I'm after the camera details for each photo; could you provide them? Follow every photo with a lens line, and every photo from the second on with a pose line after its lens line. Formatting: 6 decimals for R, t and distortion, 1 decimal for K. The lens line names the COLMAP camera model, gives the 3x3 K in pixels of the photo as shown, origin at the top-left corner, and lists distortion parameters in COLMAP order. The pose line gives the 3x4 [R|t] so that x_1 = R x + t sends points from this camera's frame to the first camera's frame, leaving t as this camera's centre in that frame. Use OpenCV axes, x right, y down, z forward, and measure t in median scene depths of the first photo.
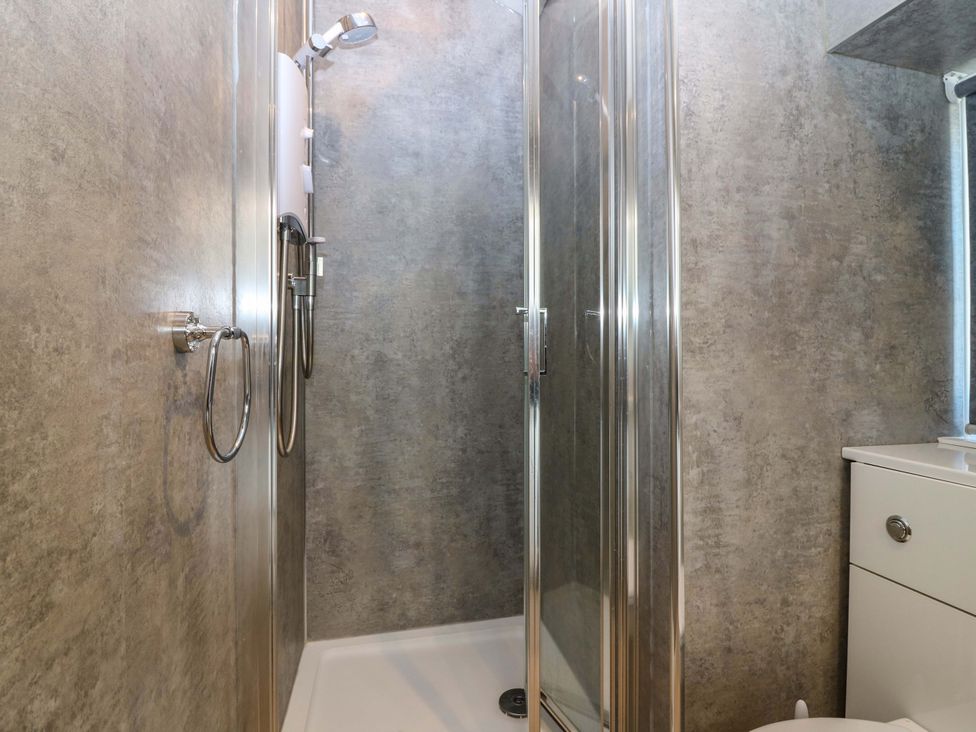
lens RADIAL K [[507.8, 0, 492.4], [0, 507.8, 355.6], [0, 0, 1]] dist [0.001249, -0.013393]
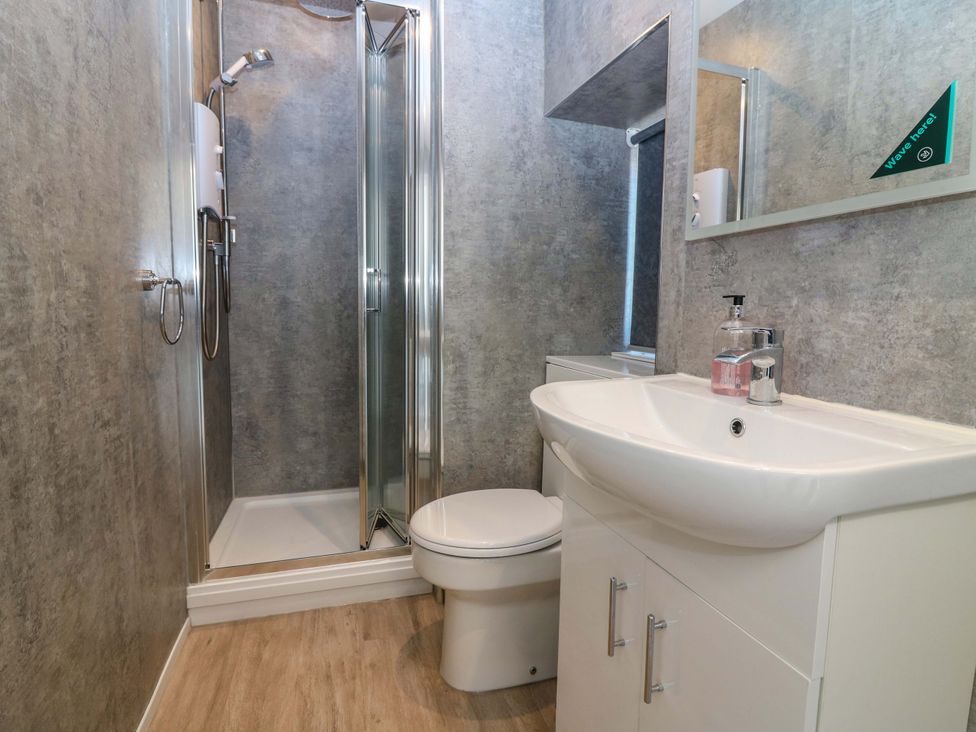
lens RADIAL K [[507.8, 0, 492.4], [0, 507.8, 355.6], [0, 0, 1]] dist [0.001249, -0.013393]
pose [[0.996029, 0.010459, 0.088412, 0.345529], [-0.018739, 0.995458, 0.093340, 0.022387], [-0.087034, -0.094626, 0.991701, -0.677978]]
